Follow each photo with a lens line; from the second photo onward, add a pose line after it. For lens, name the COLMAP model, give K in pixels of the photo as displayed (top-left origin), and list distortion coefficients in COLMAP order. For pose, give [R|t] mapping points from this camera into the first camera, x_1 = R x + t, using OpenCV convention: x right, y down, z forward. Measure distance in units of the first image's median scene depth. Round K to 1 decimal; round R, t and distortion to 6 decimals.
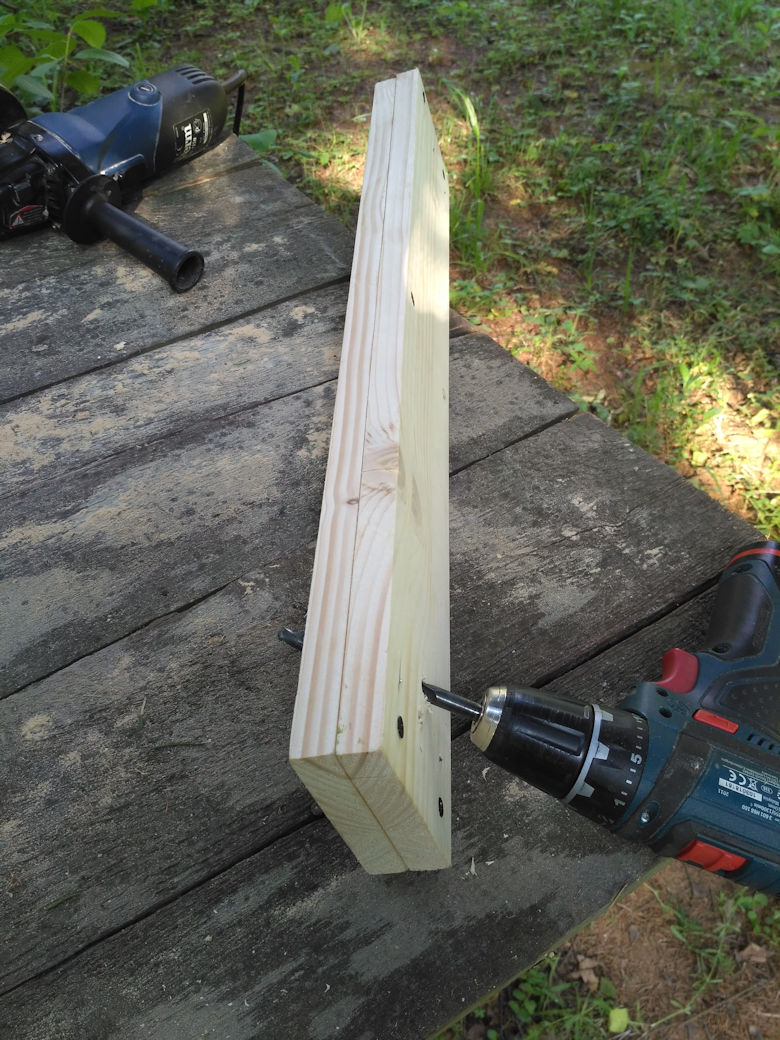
lens RADIAL K [[926.2, 0, 390.0], [0, 926.2, 520.0], [0, 0, 1]] dist [0.114708, -0.243461]
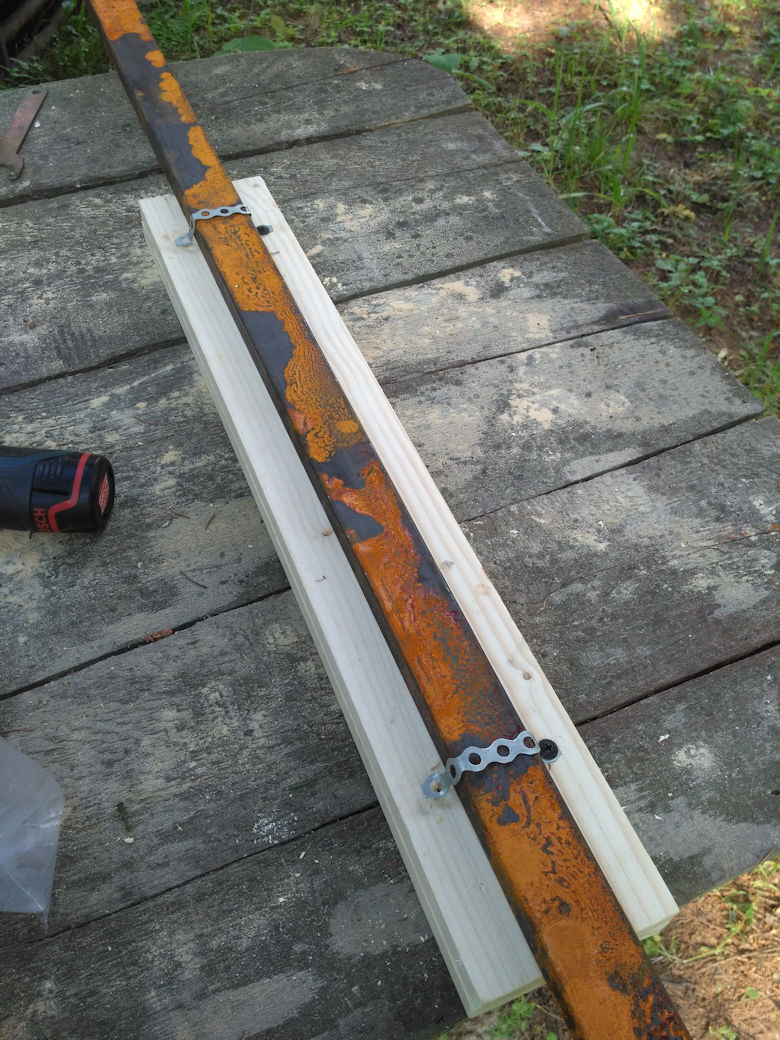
lens RADIAL K [[926.2, 0, 390.0], [0, 926.2, 520.0], [0, 0, 1]] dist [0.114708, -0.243461]
pose [[0.986972, 0.154777, -0.043947, -0.135392], [-0.149176, 0.982622, 0.110456, -0.045554], [0.060279, -0.102461, 0.992909, -0.087622]]
